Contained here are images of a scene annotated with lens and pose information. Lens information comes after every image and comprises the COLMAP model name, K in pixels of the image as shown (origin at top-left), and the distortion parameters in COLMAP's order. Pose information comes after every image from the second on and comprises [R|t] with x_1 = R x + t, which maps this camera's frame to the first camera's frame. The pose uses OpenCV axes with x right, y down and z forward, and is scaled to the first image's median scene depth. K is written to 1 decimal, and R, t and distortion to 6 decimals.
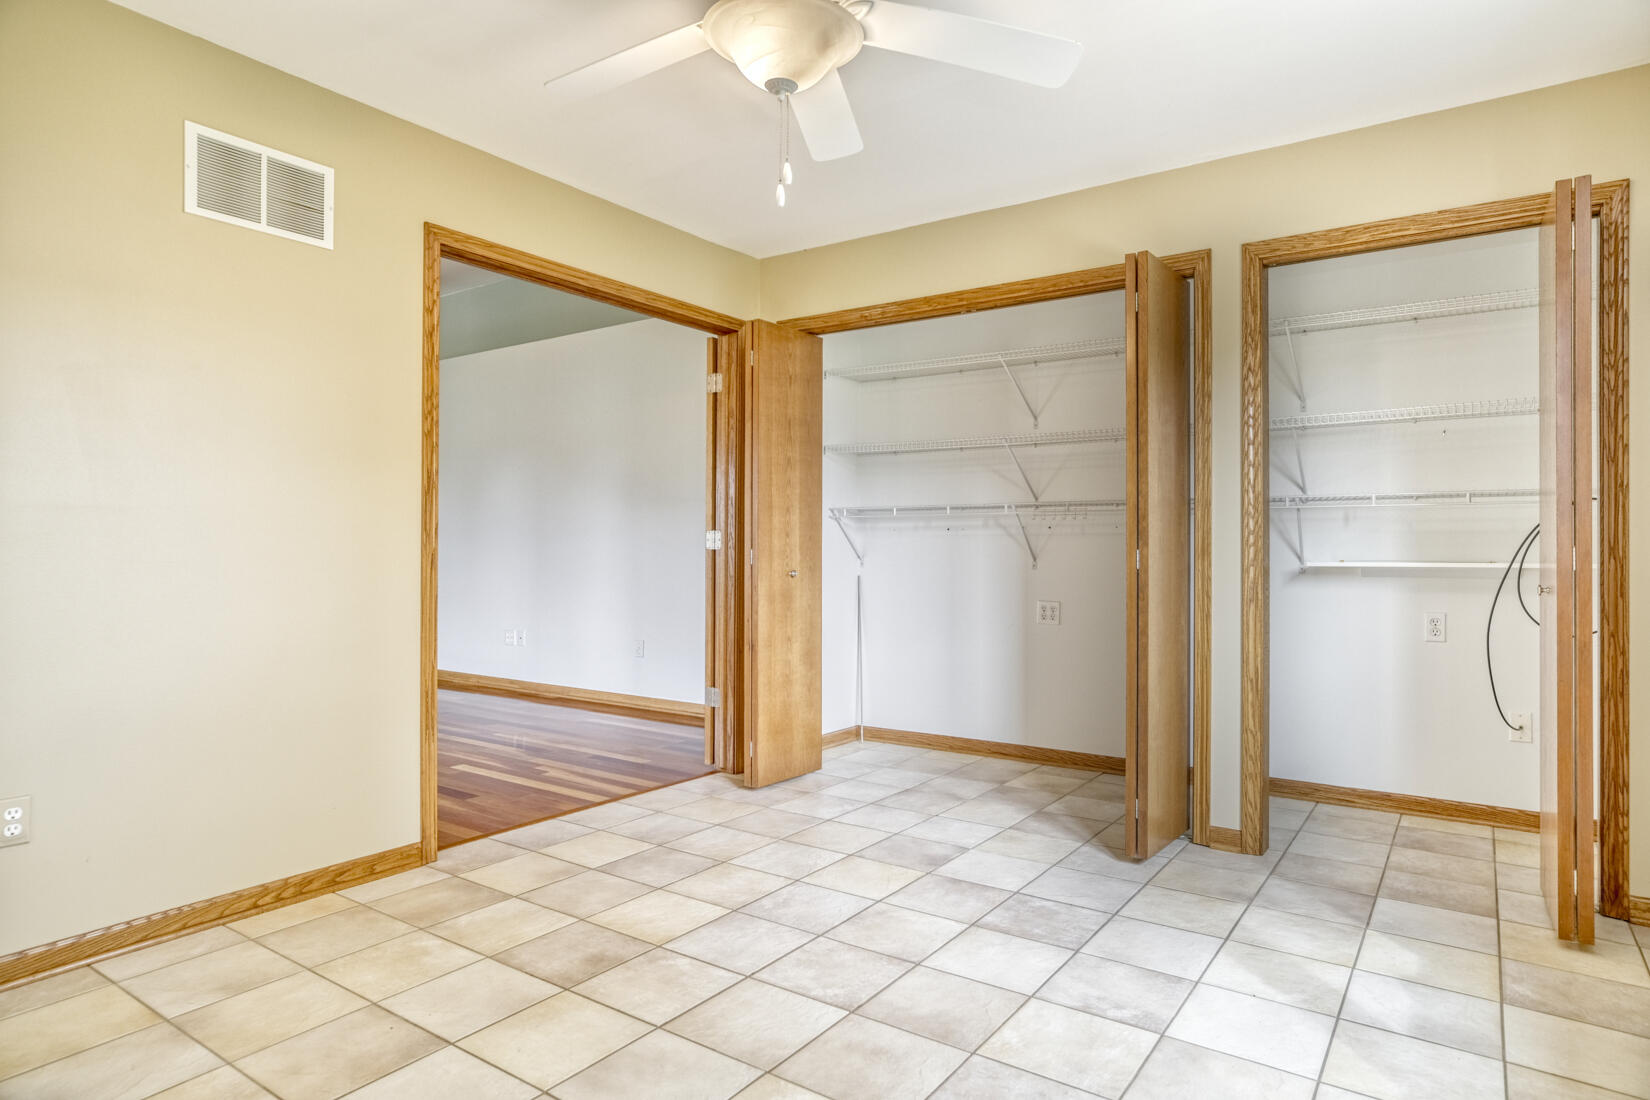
lens RADIAL K [[939.2, 0, 829.6], [0, 939.2, 553.6], [0, 0, 1]] dist [-0.004683, 0.002042]
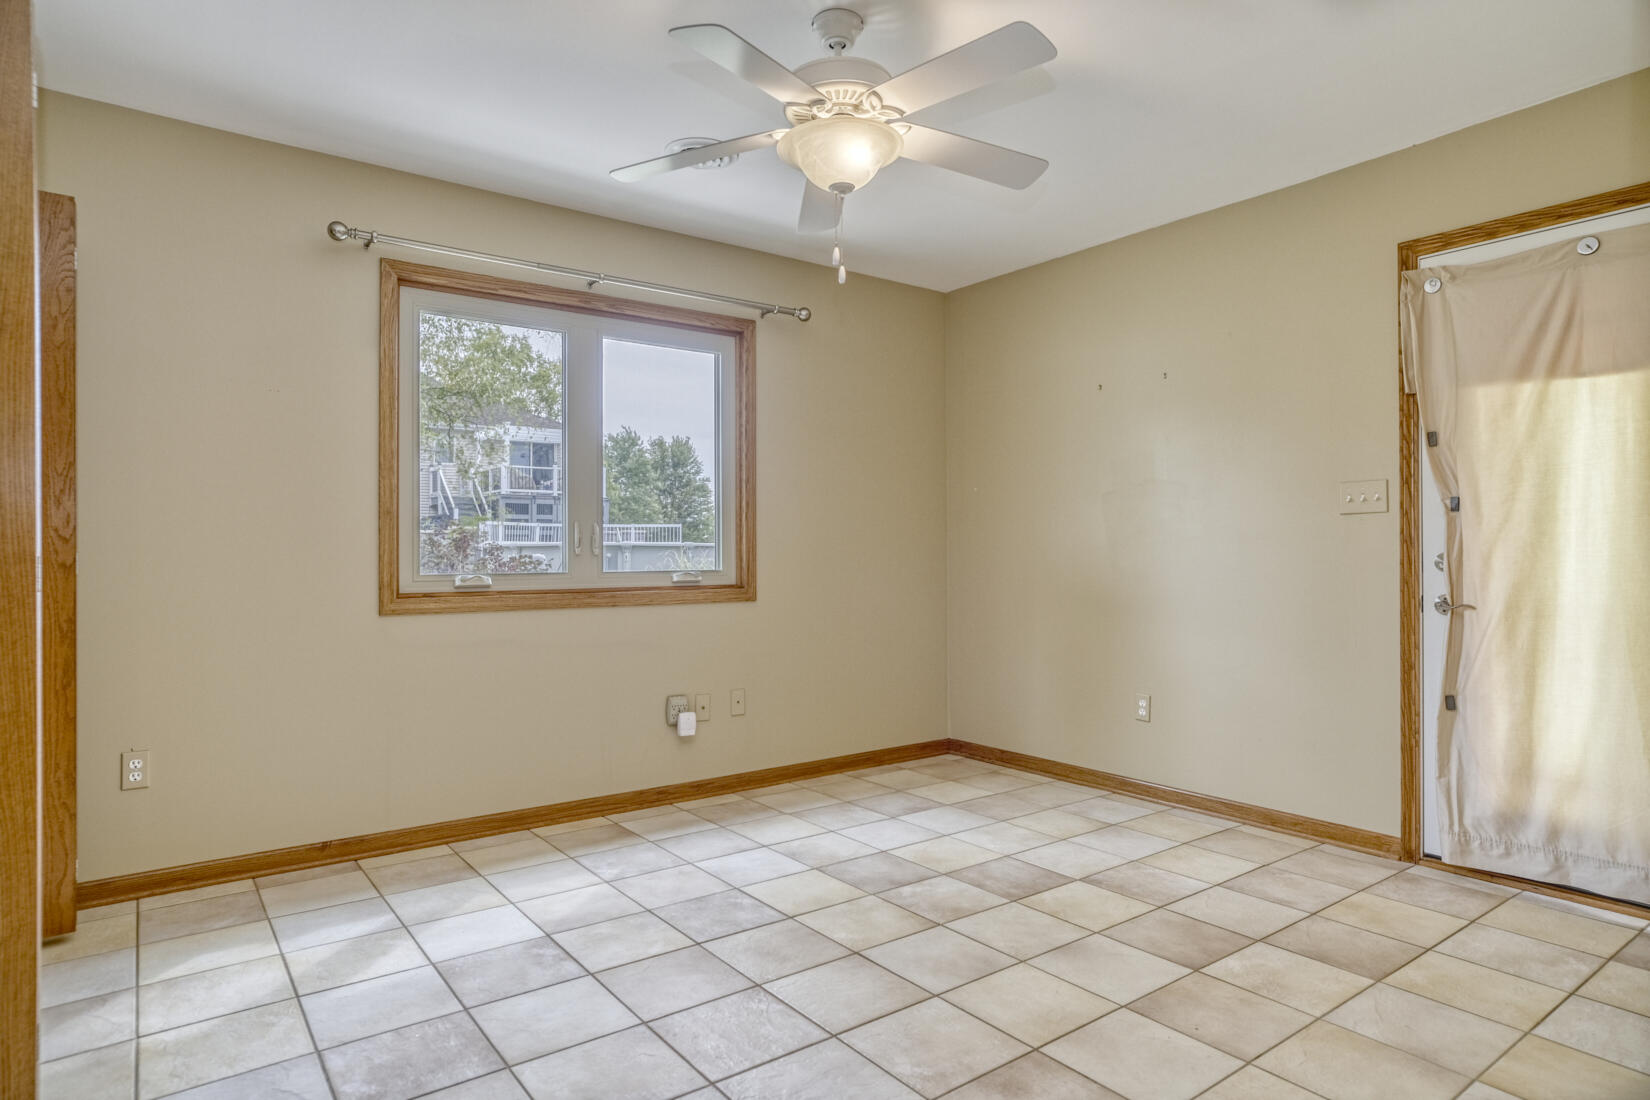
lens RADIAL K [[939.2, 0, 830.4], [0, 939.2, 544.2], [0, 0, 1]] dist [-0.004683, 0.002042]
pose [[-0.951430, 0.006059, 0.307806, -0.383659], [0.002157, 0.999913, -0.013014, -0.003451], [-0.307858, -0.011718, -0.951360, 1.976663]]
